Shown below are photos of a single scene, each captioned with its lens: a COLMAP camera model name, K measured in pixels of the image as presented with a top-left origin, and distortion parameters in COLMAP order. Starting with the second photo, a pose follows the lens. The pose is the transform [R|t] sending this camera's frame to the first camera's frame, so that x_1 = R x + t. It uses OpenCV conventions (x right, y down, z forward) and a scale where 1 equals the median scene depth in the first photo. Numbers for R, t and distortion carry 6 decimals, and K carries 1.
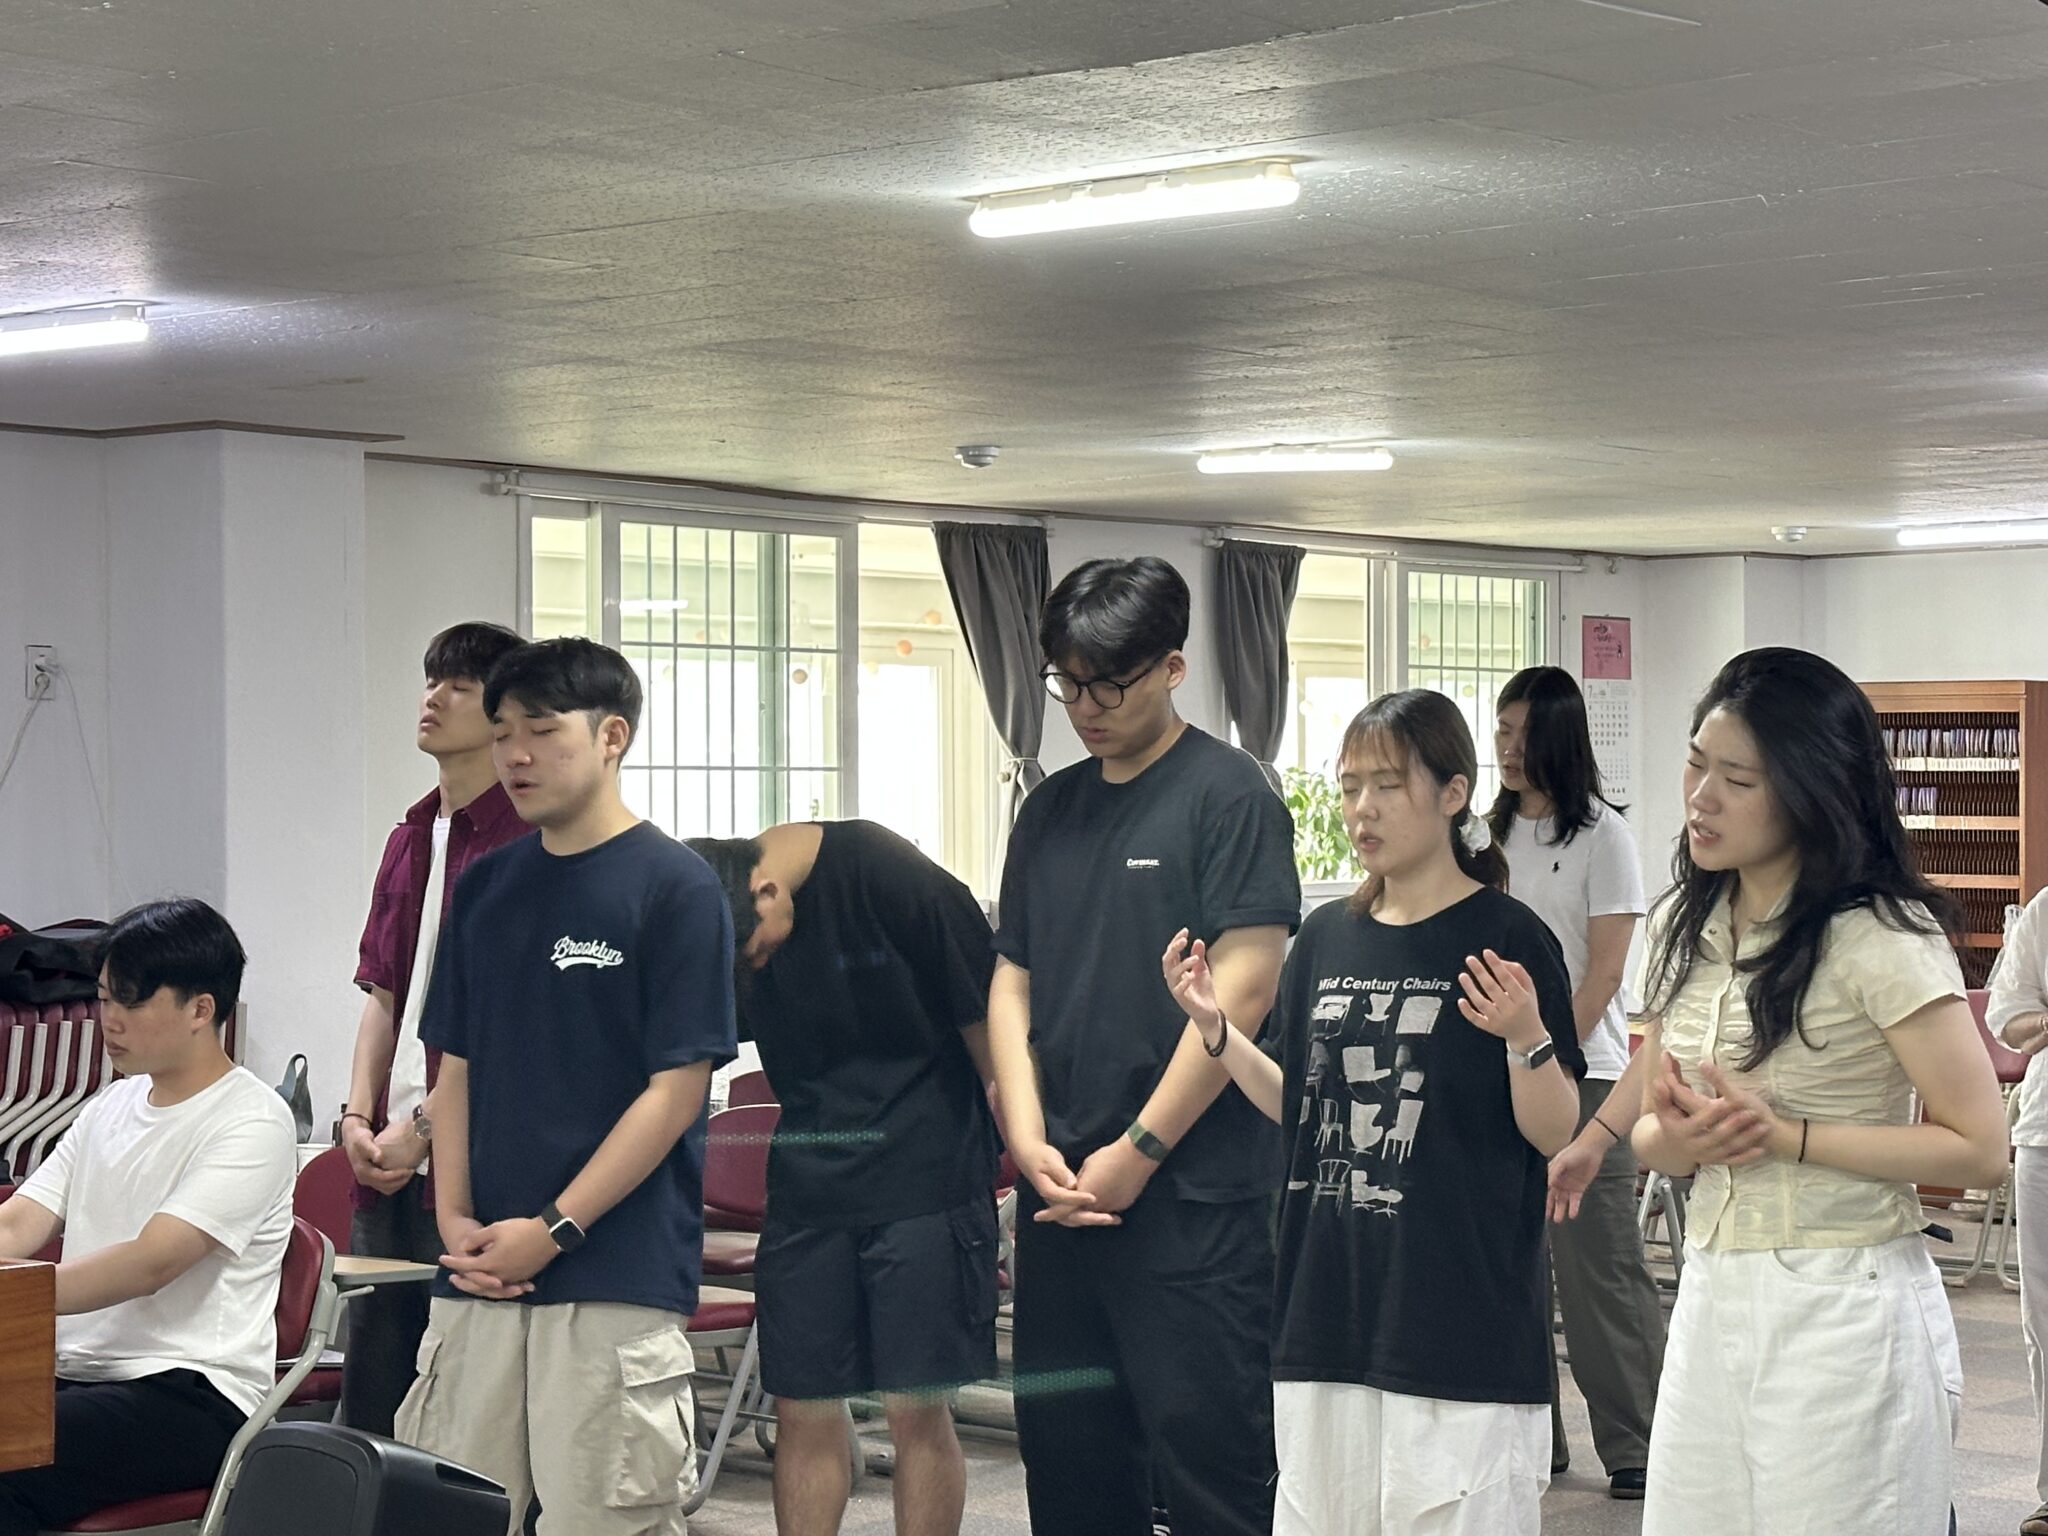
lens RADIAL K [[4004.9, 0, 1023.8], [0, 4004.9, 753.5], [0, 0, 1]] dist [0.111457, 0.000000]
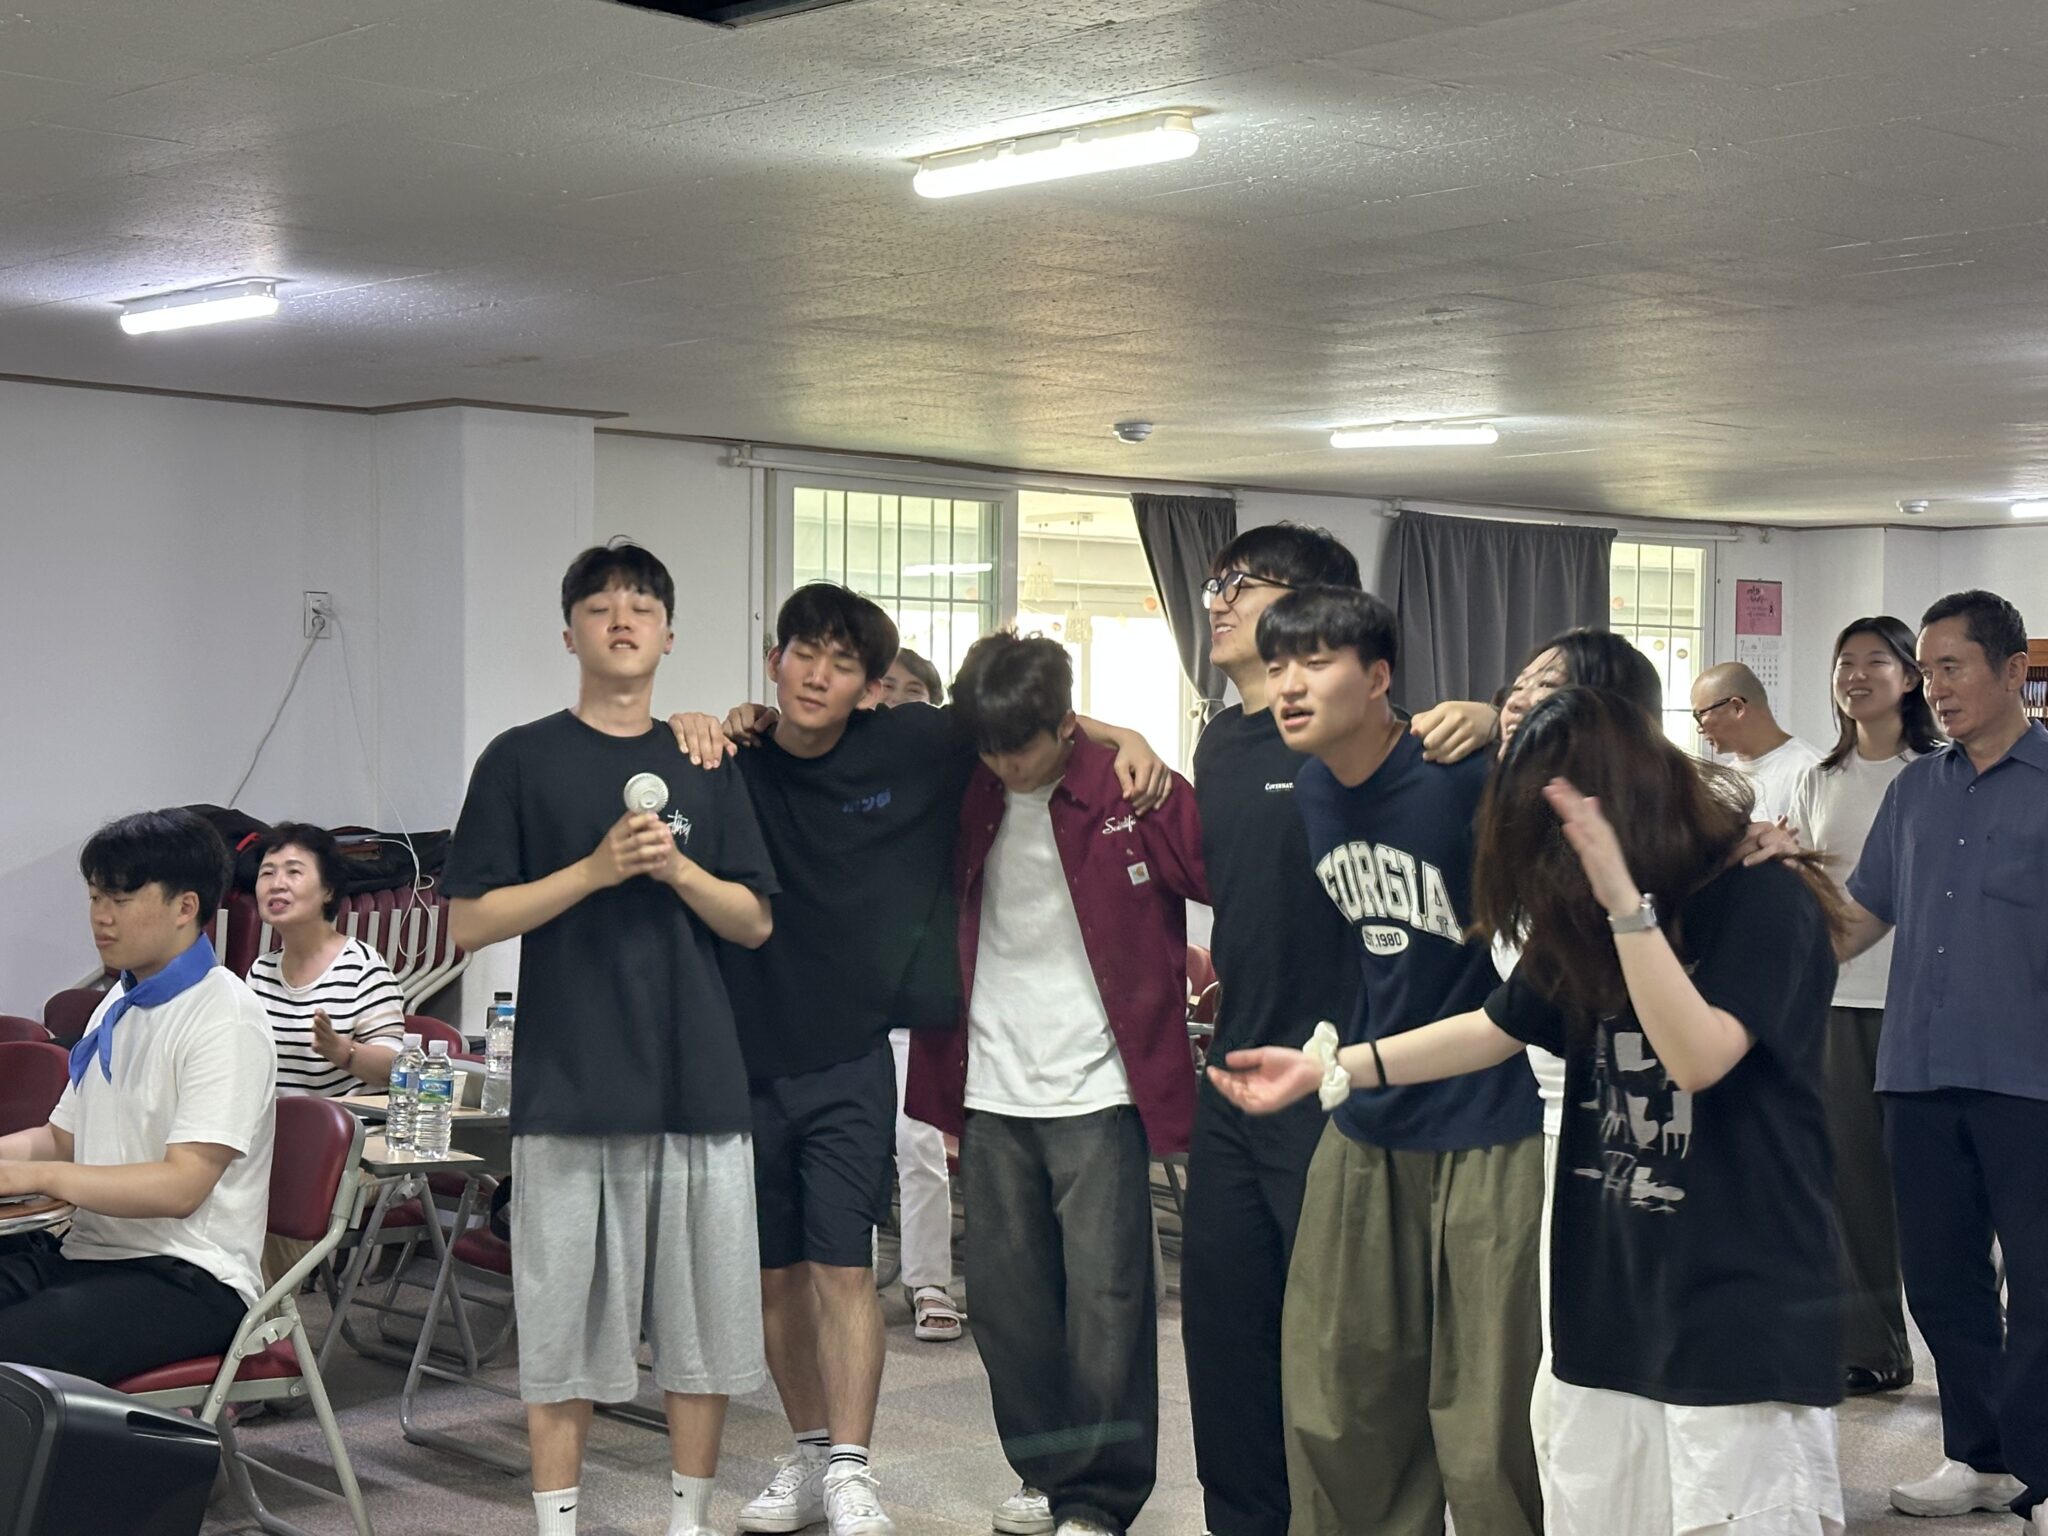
lens RADIAL K [[3126.7, 0, 1023.4], [0, 3126.7, 790.9], [0, 0, 1]] dist [0.094831, 0.000000]
pose [[0.991848, 0.015279, -0.126507, 0.068886], [-0.011324, 0.999426, 0.031927, -0.000411], [0.126923, -0.030234, 0.991452, 0.107925]]
